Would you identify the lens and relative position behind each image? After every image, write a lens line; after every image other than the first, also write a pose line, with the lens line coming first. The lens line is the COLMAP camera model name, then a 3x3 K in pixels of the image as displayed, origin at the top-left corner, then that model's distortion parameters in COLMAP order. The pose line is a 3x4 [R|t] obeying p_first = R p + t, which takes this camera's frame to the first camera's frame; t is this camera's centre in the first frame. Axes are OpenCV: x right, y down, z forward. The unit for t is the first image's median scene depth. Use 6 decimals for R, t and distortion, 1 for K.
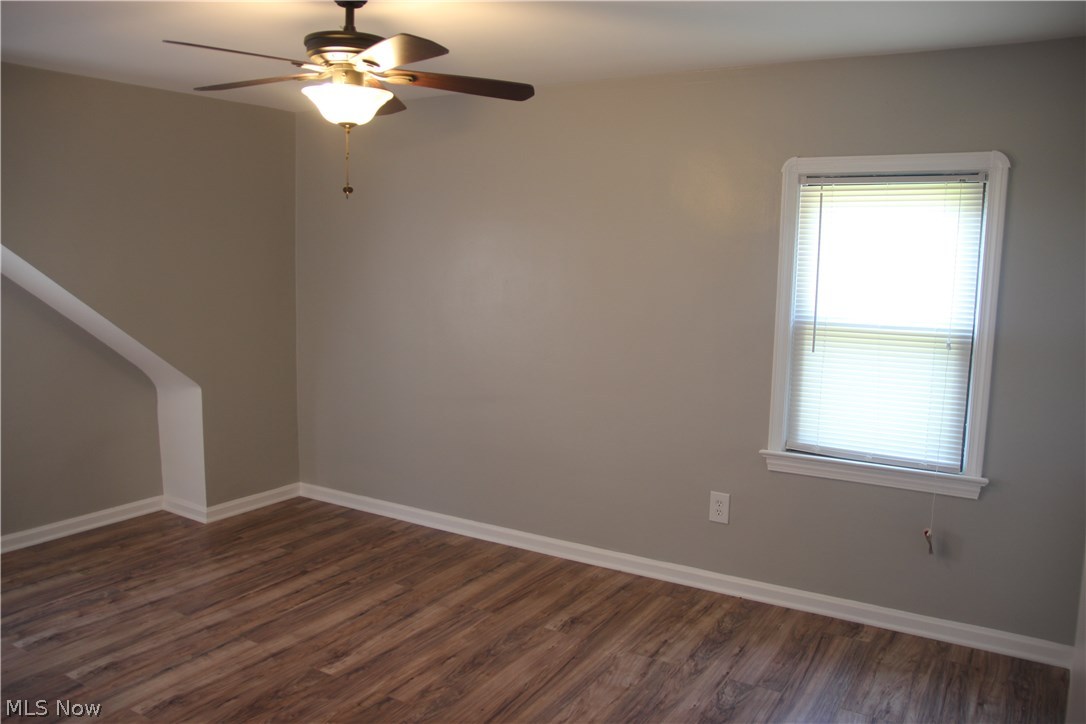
lens RADIAL K [[835.6, 0, 539.4], [0, 835.6, 391.0], [0, 0, 1]] dist [-0.097095, 0.082644]
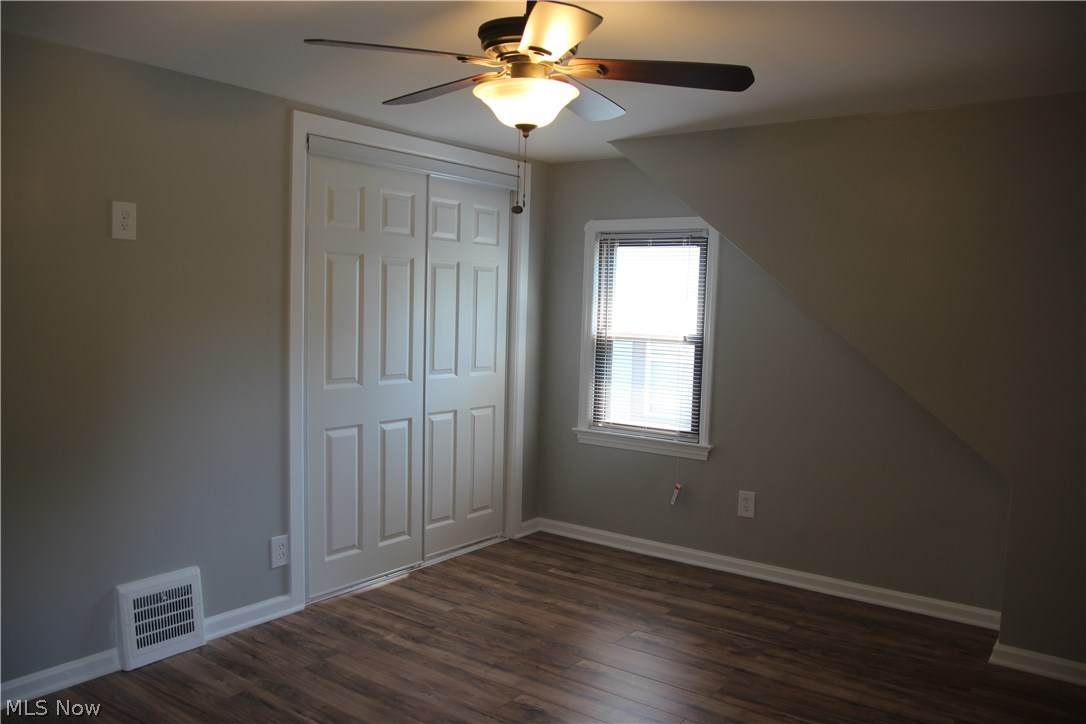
lens RADIAL K [[835.6, 0, 543.0], [0, 835.6, 359.1], [0, 0, 1]] dist [-0.097095, 0.082644]
pose [[-0.078362, 0.039045, -0.996160, 0.468333], [-0.187661, 0.980792, 0.053205, -0.095501], [0.979103, 0.191109, -0.069530, 0.806107]]
